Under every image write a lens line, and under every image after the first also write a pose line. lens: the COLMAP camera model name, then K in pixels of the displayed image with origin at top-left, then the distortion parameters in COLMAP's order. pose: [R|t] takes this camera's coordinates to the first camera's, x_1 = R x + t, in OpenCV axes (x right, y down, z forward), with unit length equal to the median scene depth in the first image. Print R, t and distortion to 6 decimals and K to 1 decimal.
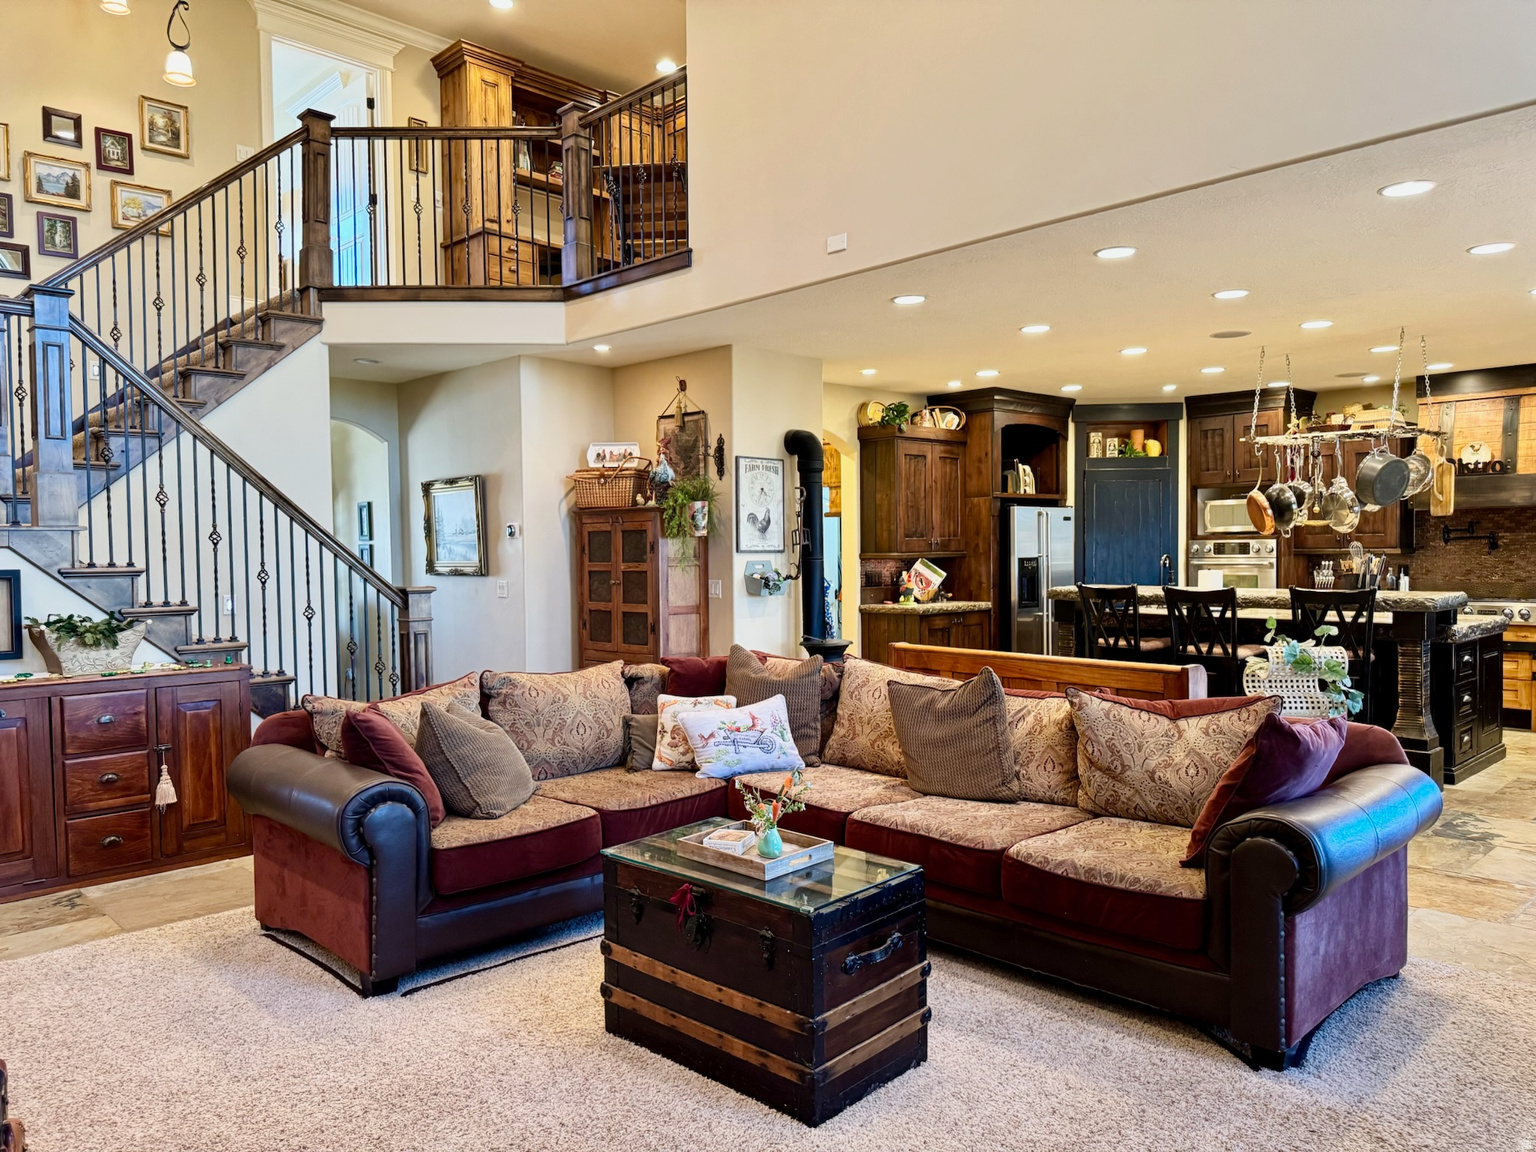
lens RADIAL K [[1074.5, 0, 763.8], [0, 1074.5, 581.1], [0, 0, 1]] dist [0.090149, -0.126527]
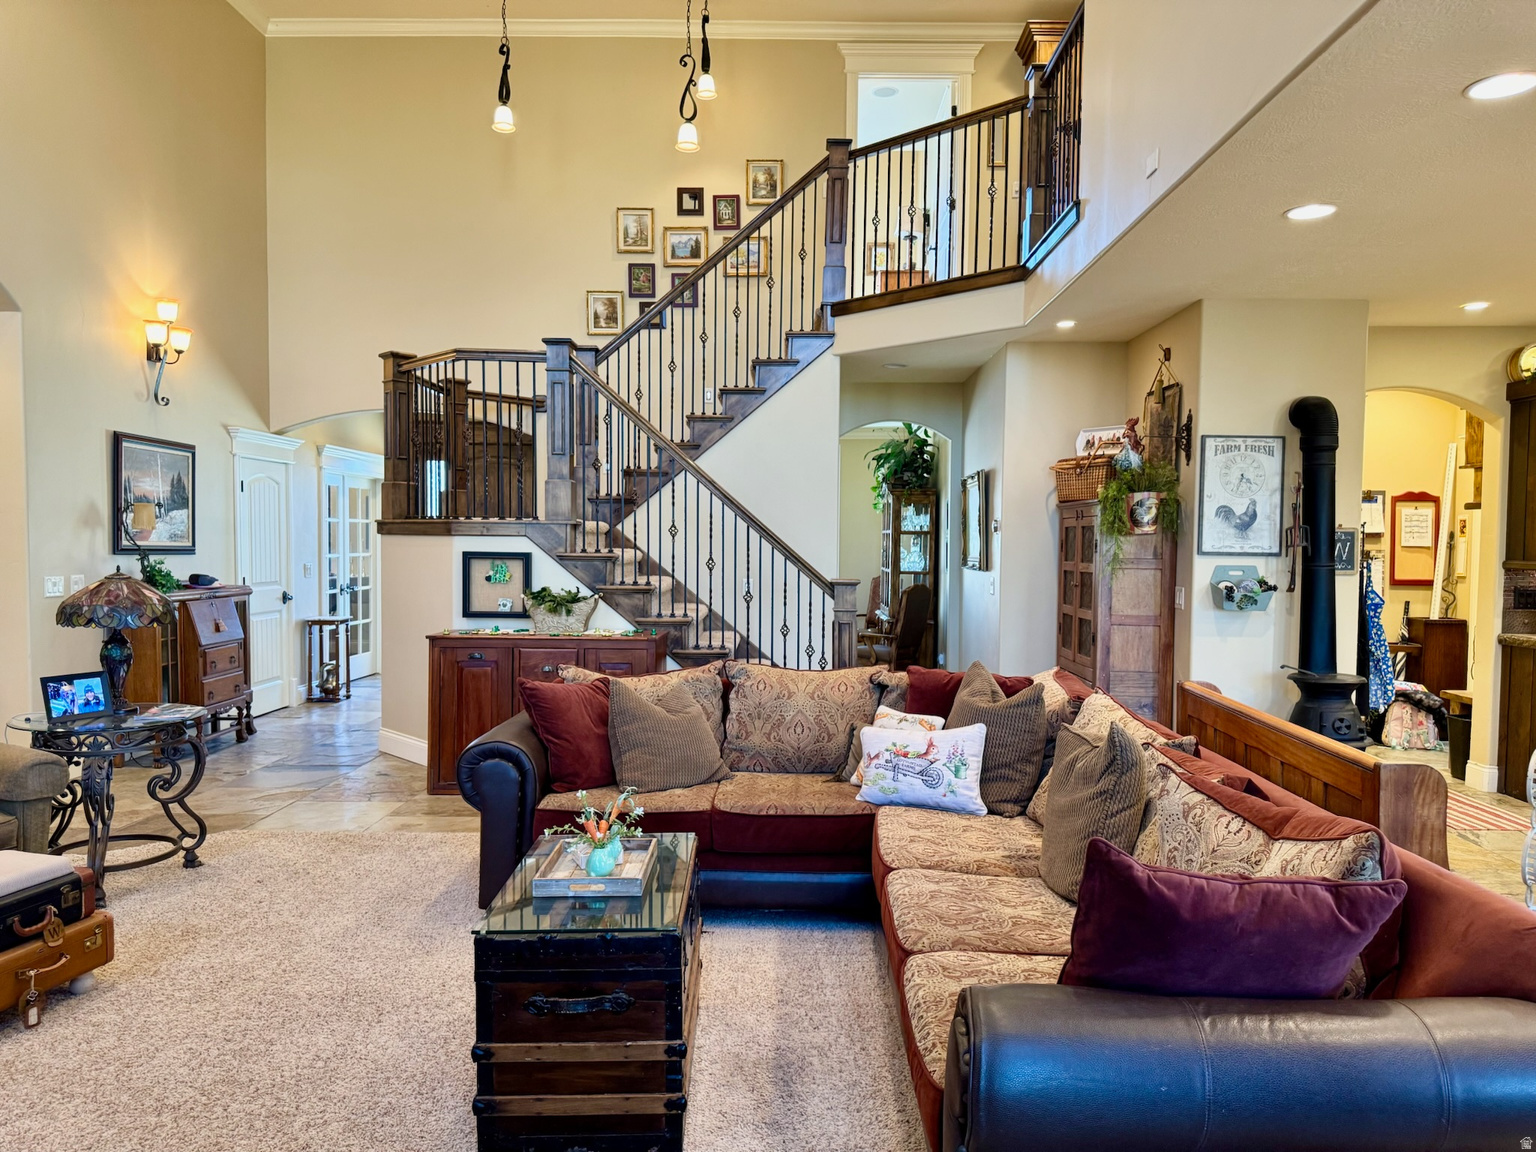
lens RADIAL K [[1074.5, 0, 763.8], [0, 1074.5, 581.1], [0, 0, 1]] dist [0.090149, -0.126527]
pose [[0.698711, 0.045305, -0.713968, 0.333266], [-0.040045, 0.998905, 0.024196, -0.013248], [0.714282, 0.011684, 0.699760, 0.190851]]
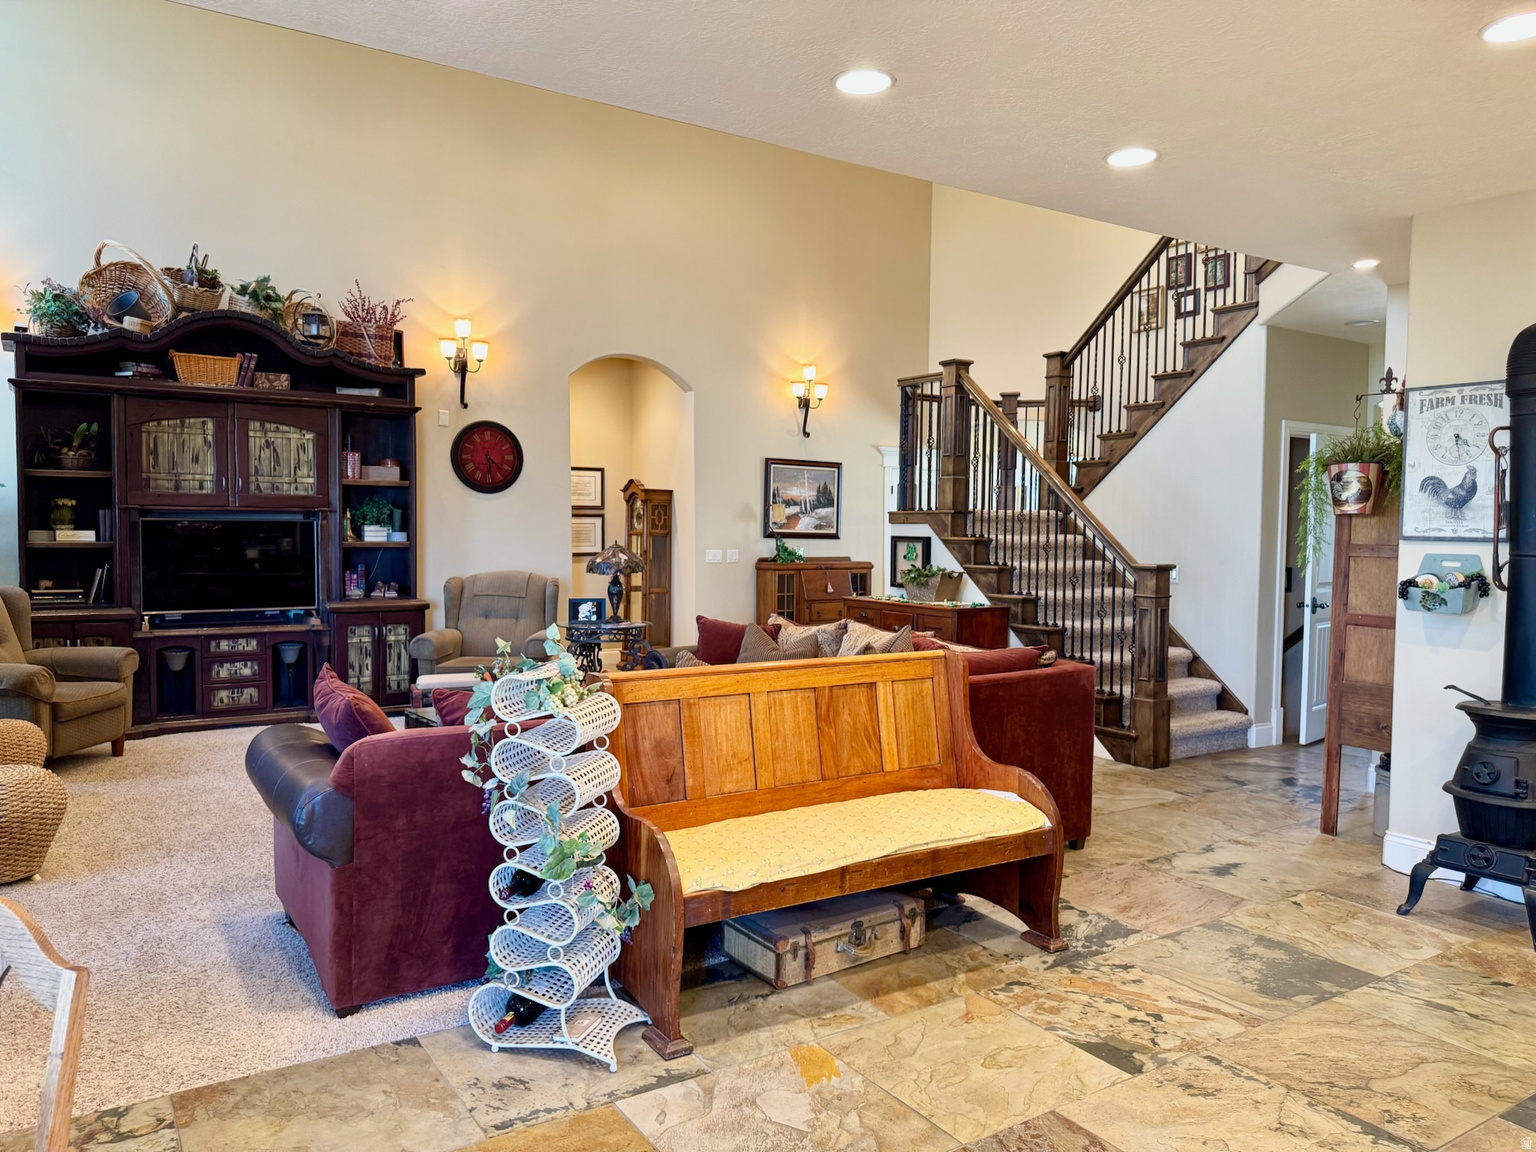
lens RADIAL K [[1074.5, 0, 763.8], [0, 1074.5, 581.1], [0, 0, 1]] dist [0.090149, -0.126527]
pose [[-0.196655, 0.060297, -0.978617, 0.691902], [-0.036502, 0.996965, 0.068762, -0.032728], [0.979793, 0.049244, -0.193857, 0.753676]]
